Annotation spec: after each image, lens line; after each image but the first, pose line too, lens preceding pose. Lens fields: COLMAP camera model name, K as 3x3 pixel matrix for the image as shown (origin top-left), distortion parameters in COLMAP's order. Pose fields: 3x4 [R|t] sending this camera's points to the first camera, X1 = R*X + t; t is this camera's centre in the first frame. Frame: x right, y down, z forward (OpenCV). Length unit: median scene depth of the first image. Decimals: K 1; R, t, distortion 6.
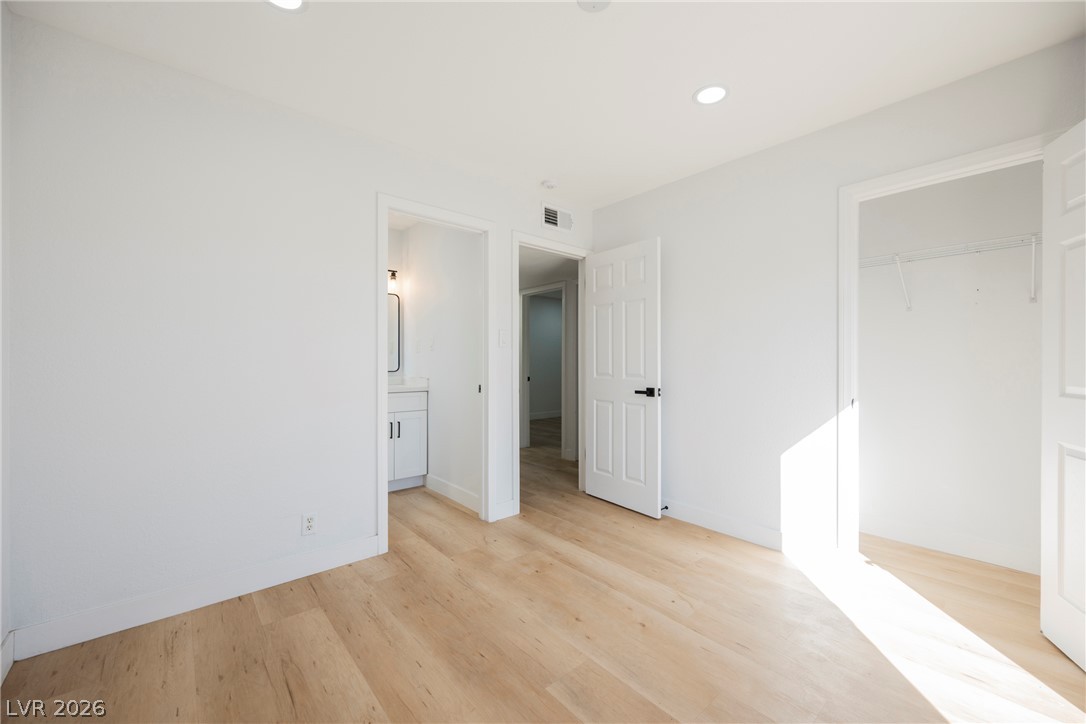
lens RADIAL K [[425.8, 0, 543.9], [0, 425.8, 363.4], [0, 0, 1]] dist [-0.006289, 0.001450]
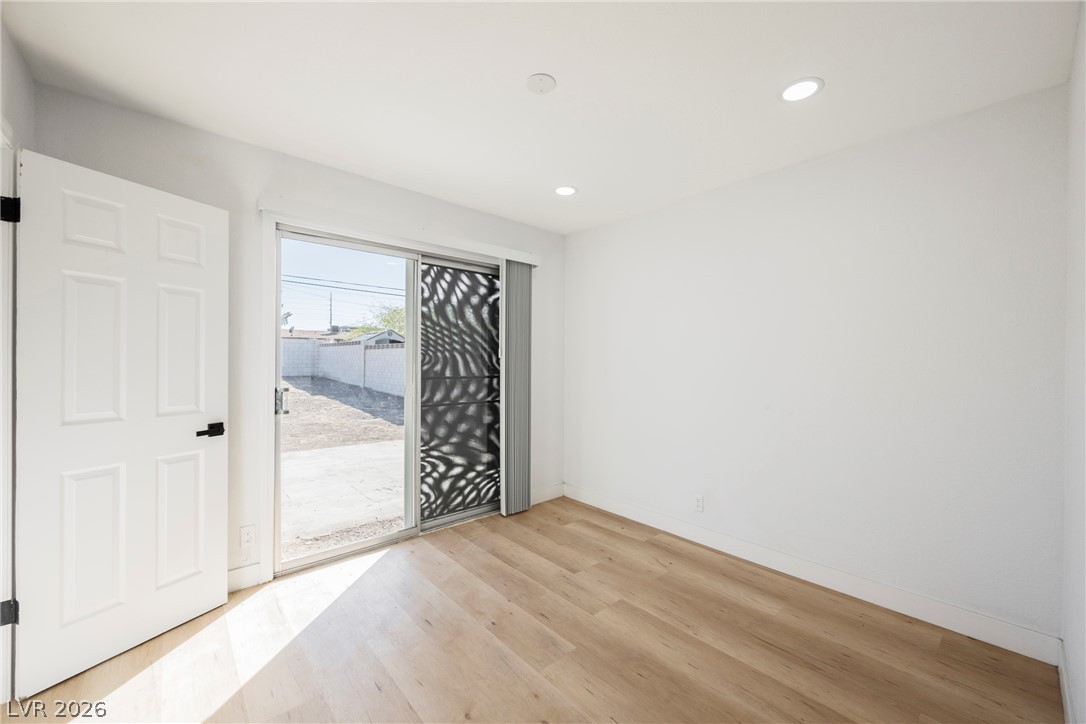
lens RADIAL K [[425.8, 0, 542.2], [0, 425.8, 364.2], [0, 0, 1]] dist [-0.006289, 0.001450]
pose [[-0.999873, -0.007524, -0.014063, 0.125325], [-0.007486, 0.999968, -0.002753, -0.078657], [0.014083, -0.002647, -0.999897, 2.193522]]
